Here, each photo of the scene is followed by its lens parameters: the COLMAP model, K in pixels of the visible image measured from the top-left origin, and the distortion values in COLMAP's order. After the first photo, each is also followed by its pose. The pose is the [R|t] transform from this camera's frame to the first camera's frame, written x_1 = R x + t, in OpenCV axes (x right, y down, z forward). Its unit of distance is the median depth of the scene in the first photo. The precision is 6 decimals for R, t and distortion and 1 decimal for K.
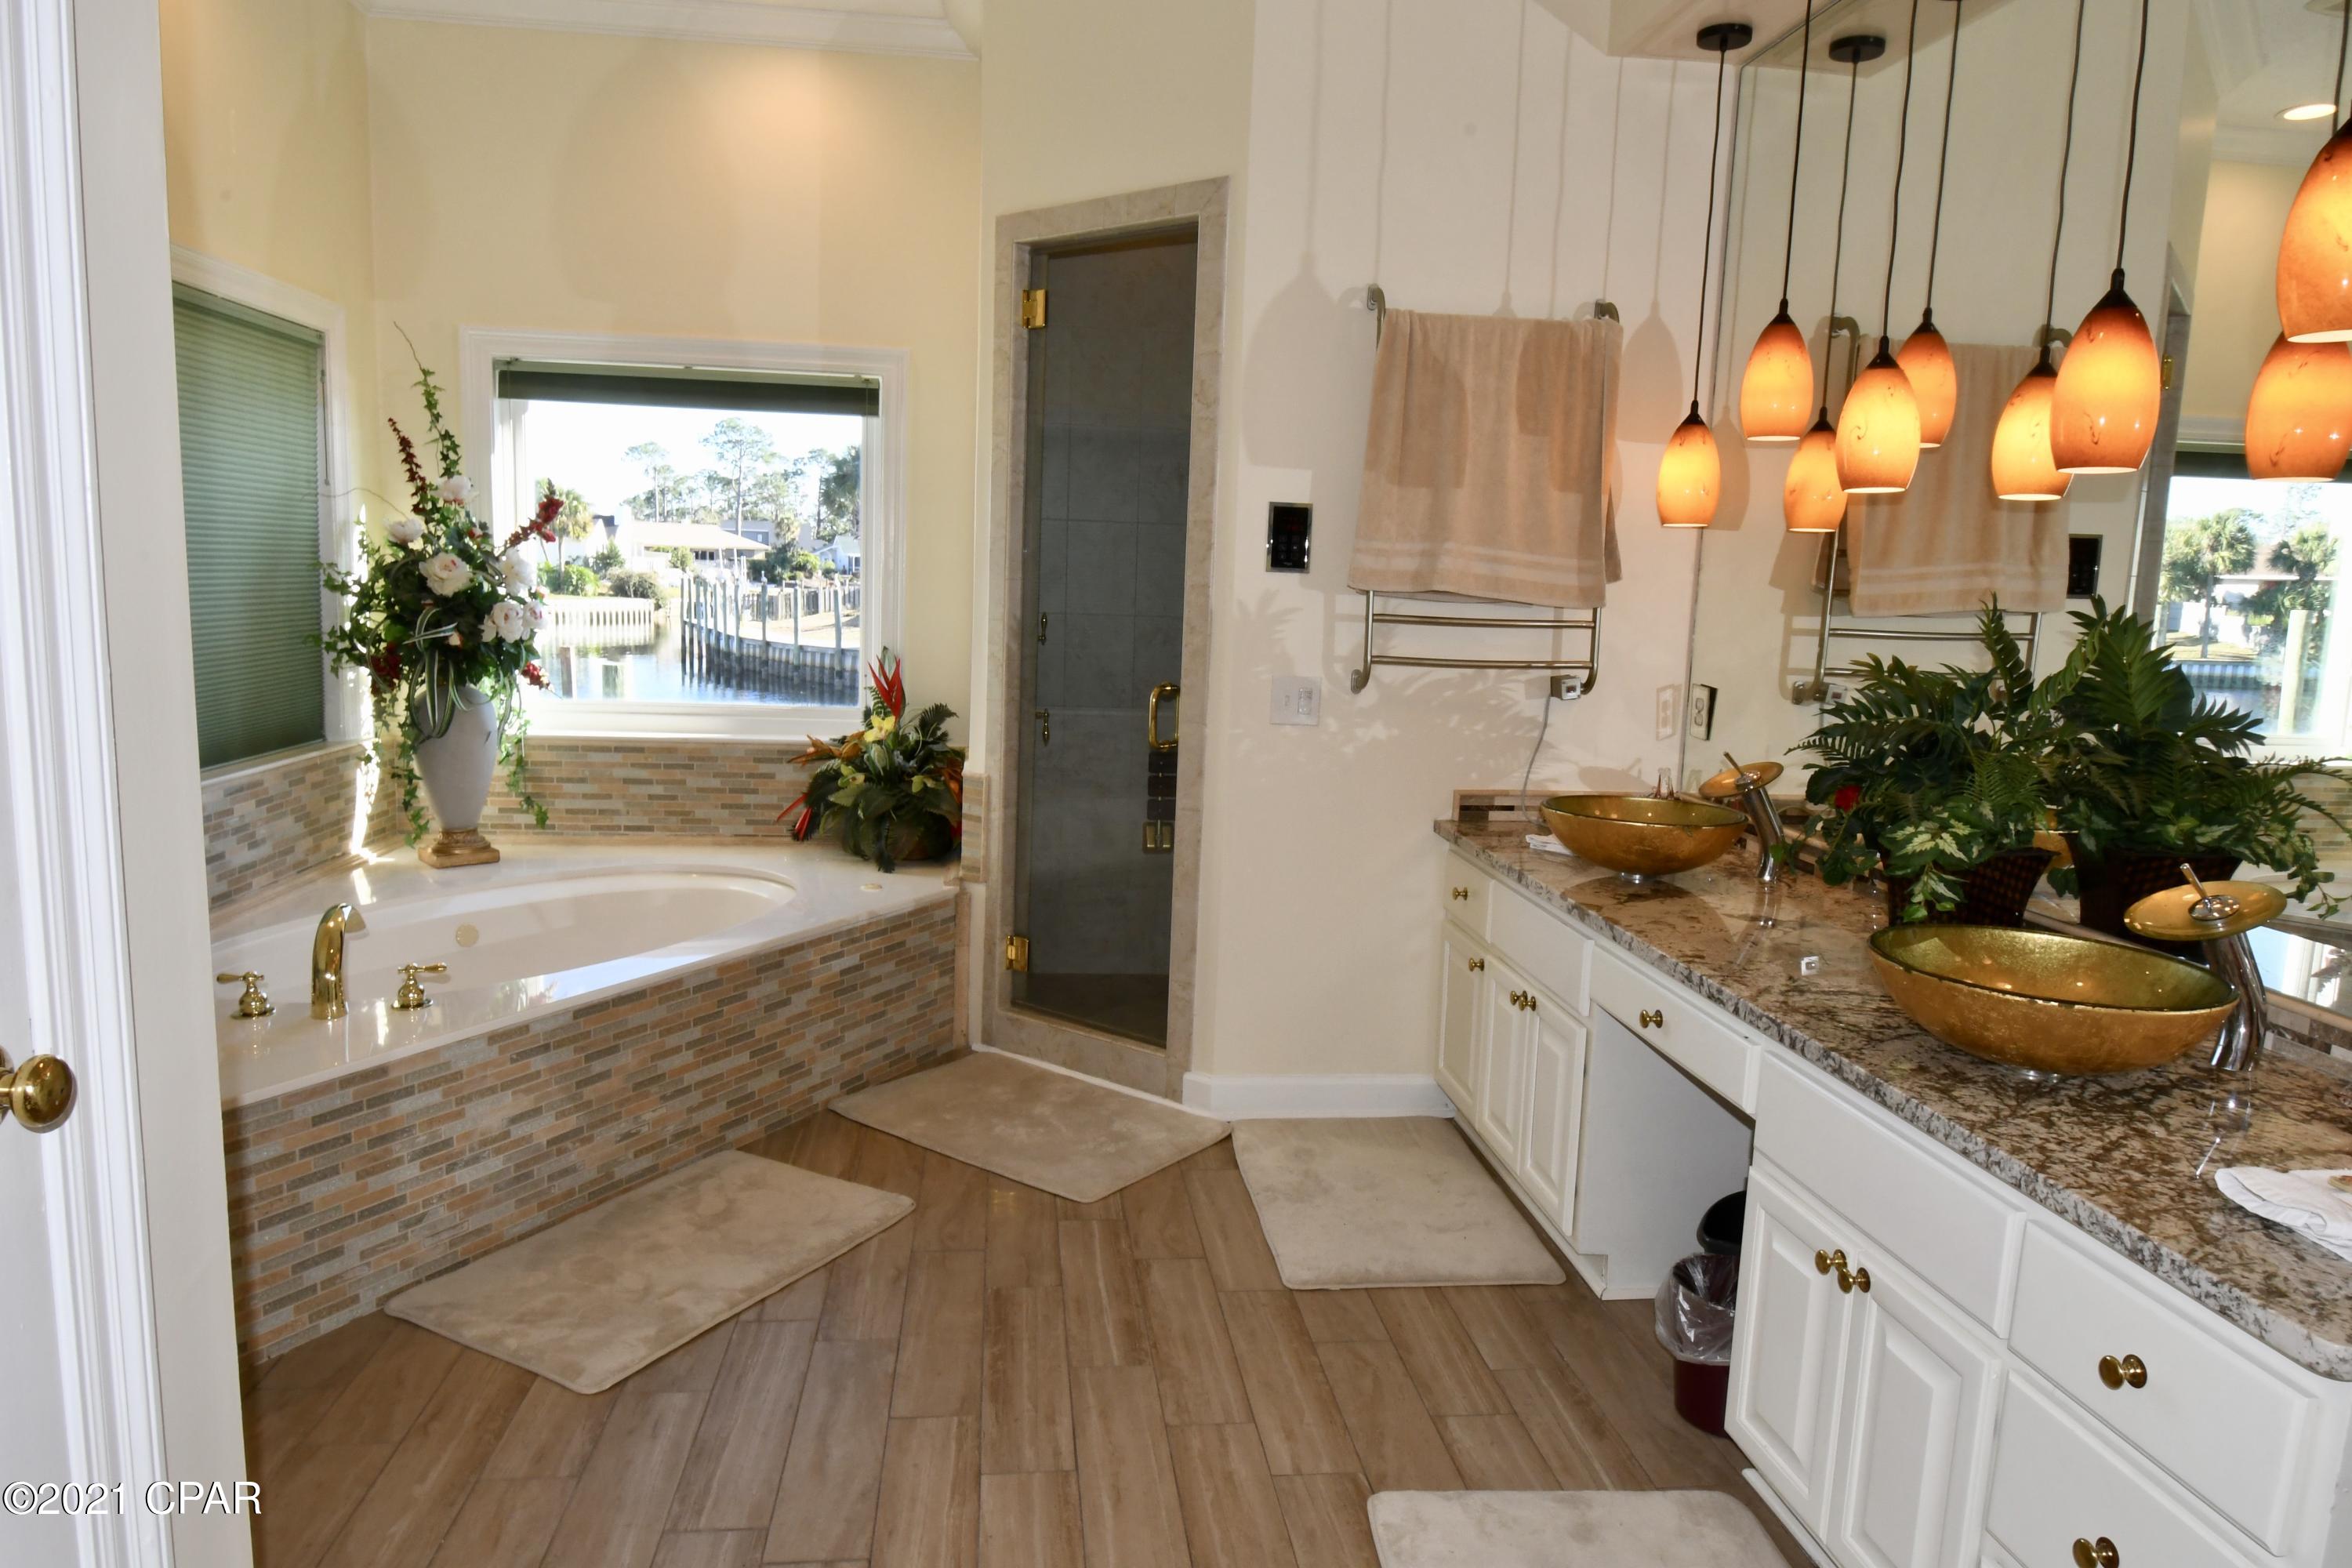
lens RADIAL K [[1461.8, 0, 1181.8], [0, 1461.8, 782.6], [0, 0, 1]] dist [0.009958, -0.024623]
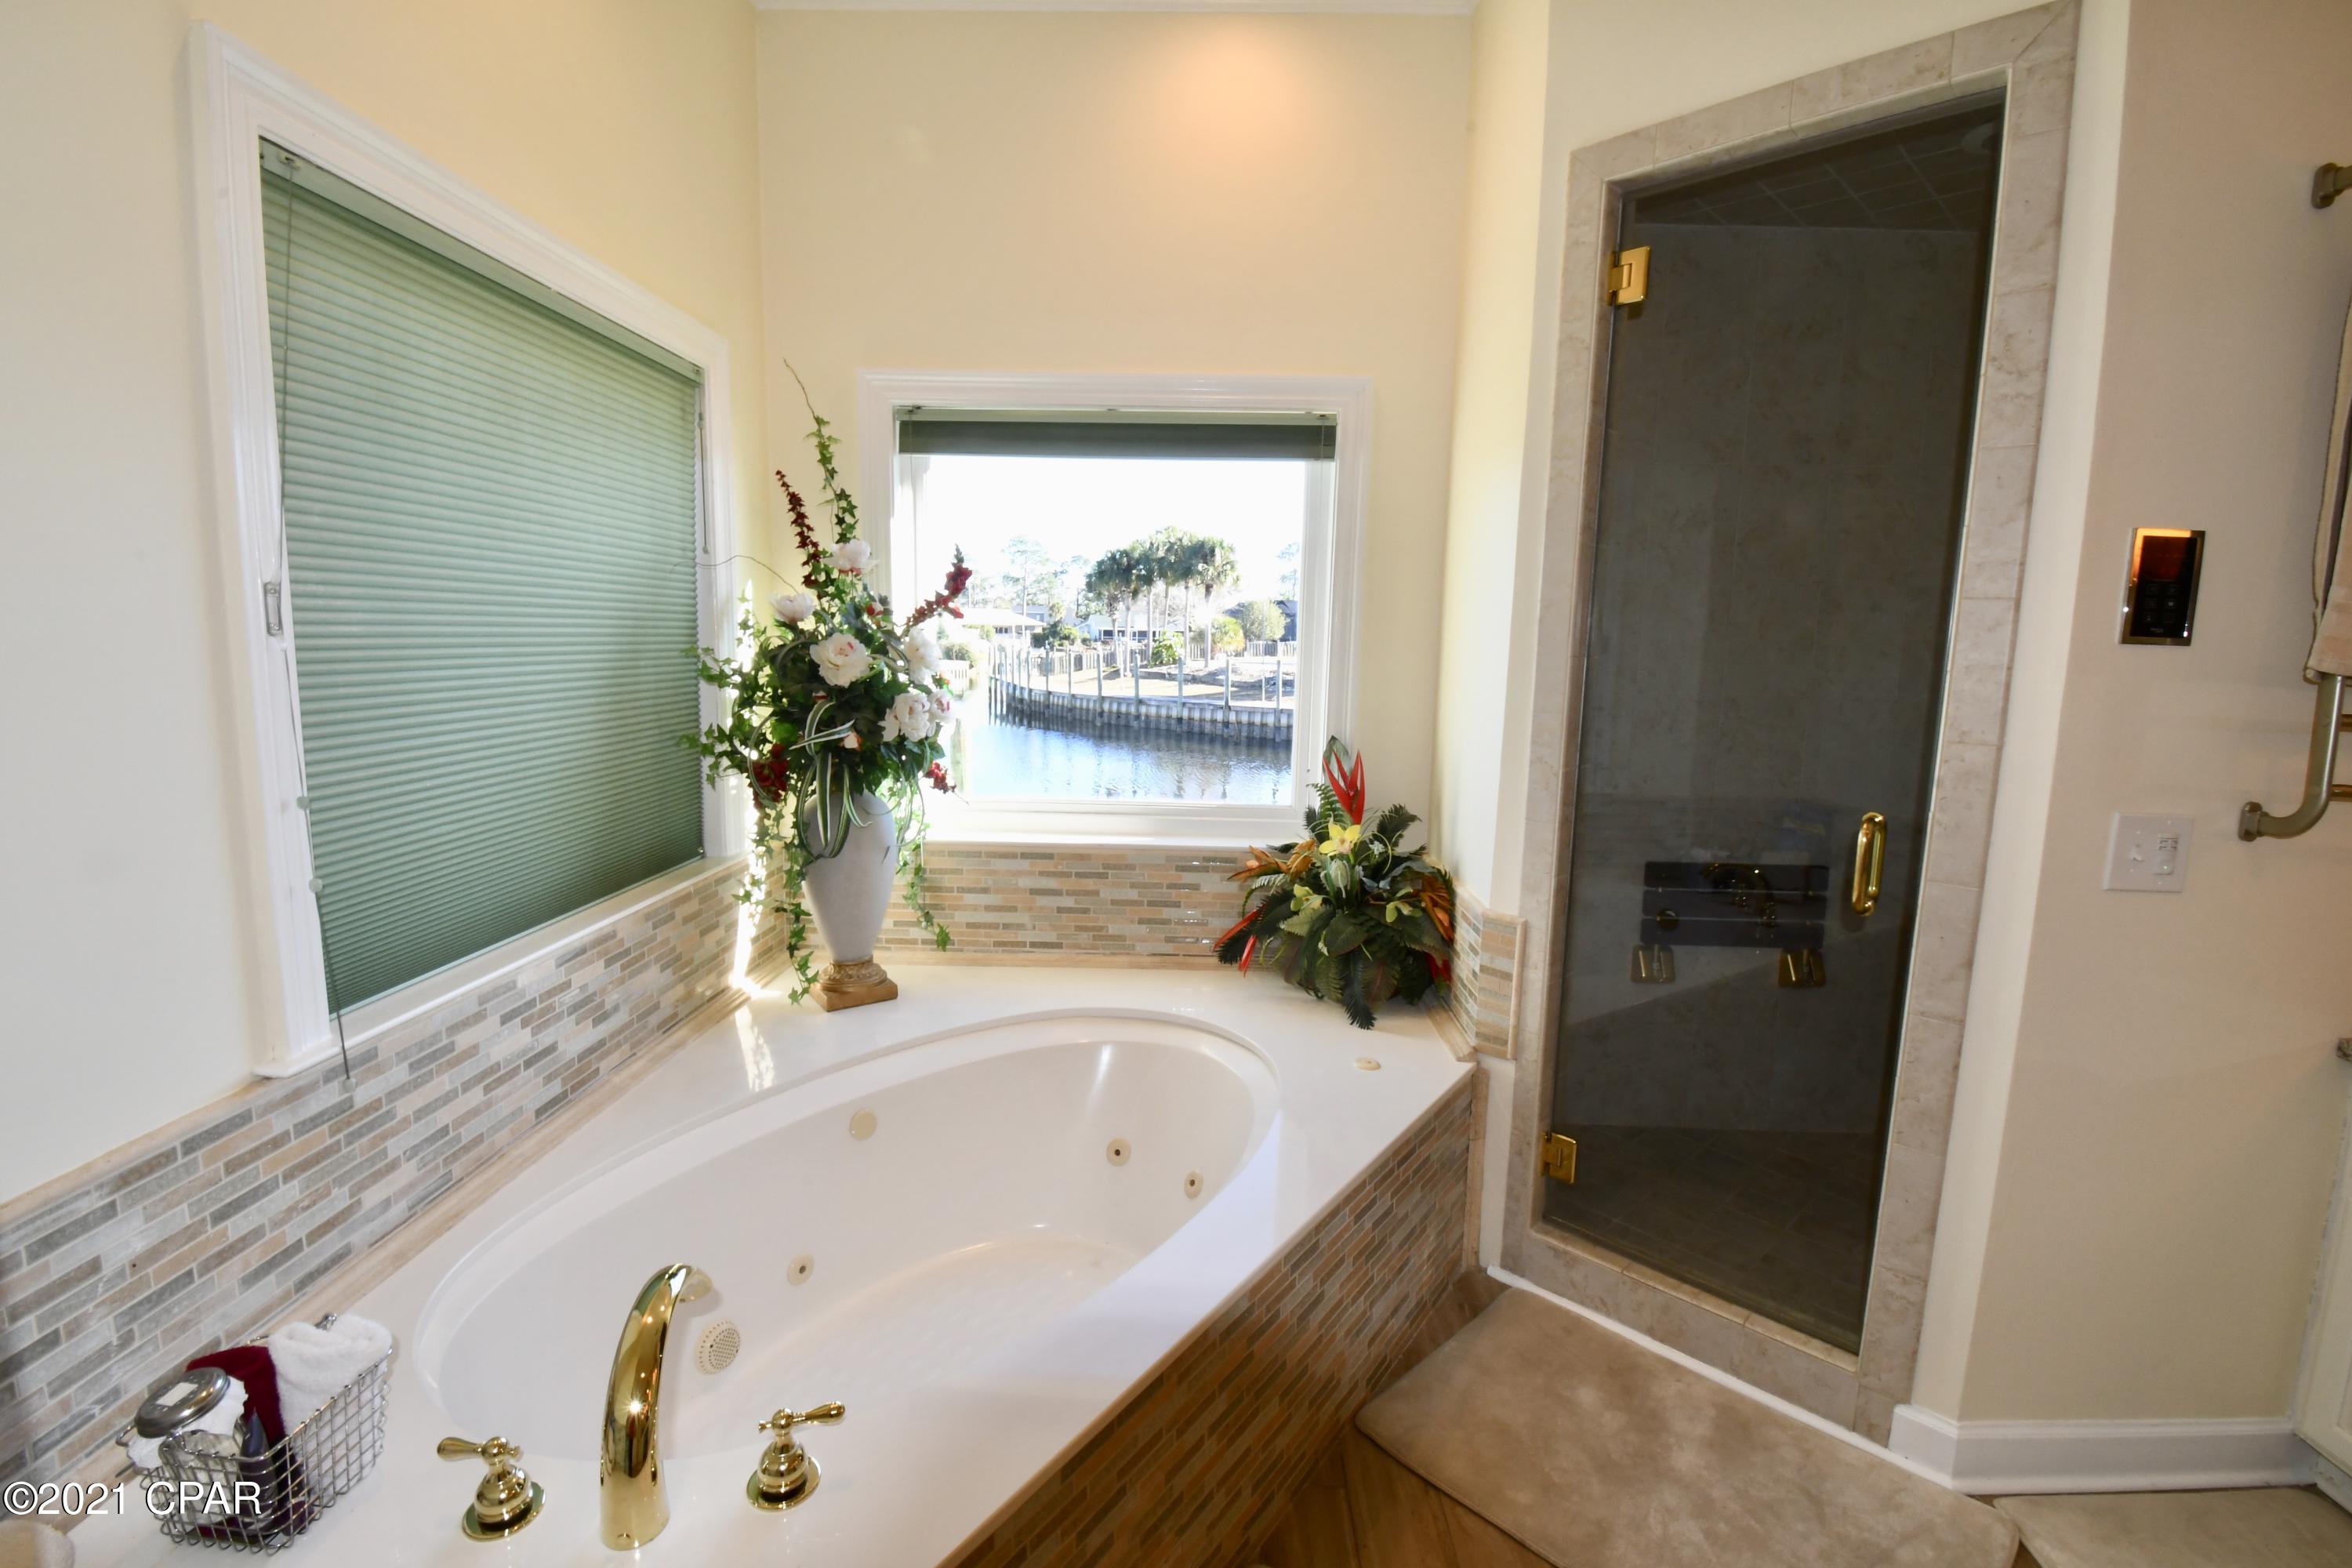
lens RADIAL K [[1037.8, 0, 1176.9], [0, 1037.8, 771.3], [0, 0, 1]] dist [0.005747, -0.016523]
pose [[0.989562, 0.002630, -0.144083, -0.239153], [-0.004764, 0.999884, -0.014468, -0.074181], [0.144028, 0.015003, 0.989460, 0.465052]]
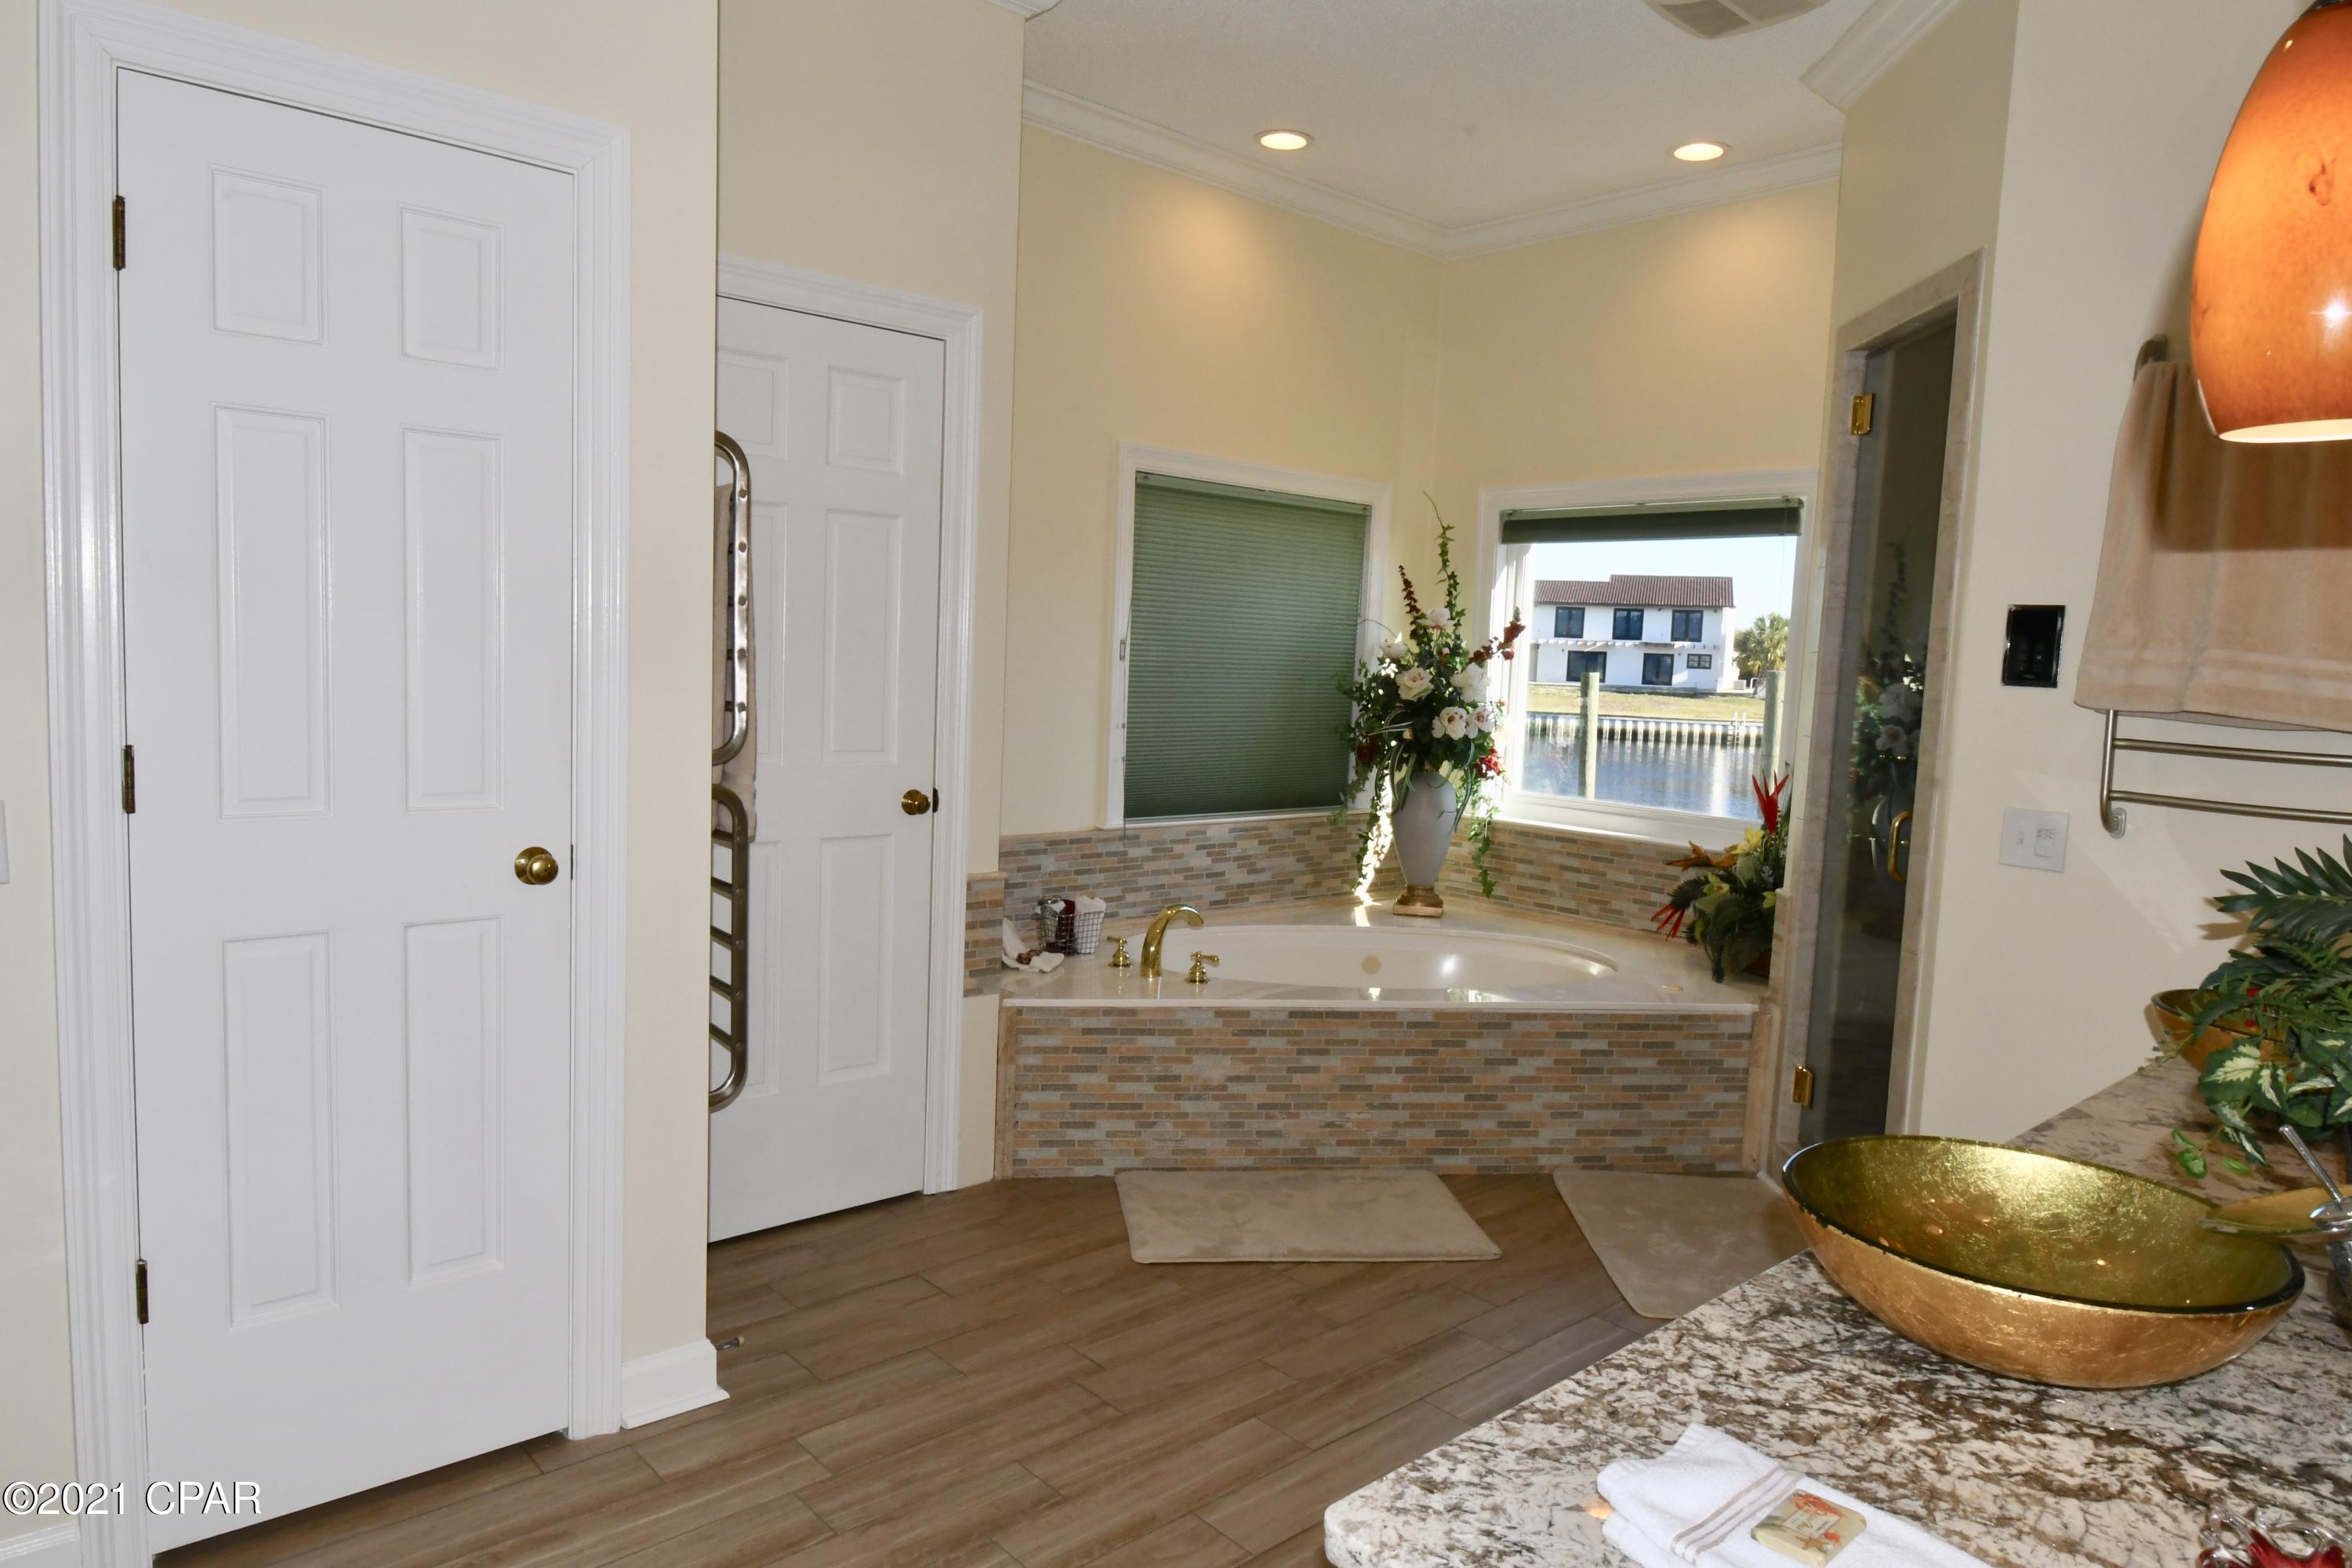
lens RADIAL K [[1461.8, 0, 1170.5], [0, 1461.8, 785.9], [0, 0, 1]] dist [0.009958, -0.024623]
pose [[0.568505, 0.065138, -0.820097, 0.435063], [-0.134529, 0.990803, -0.014561, -0.007288], [0.811606, 0.118605, 0.572039, 0.109219]]
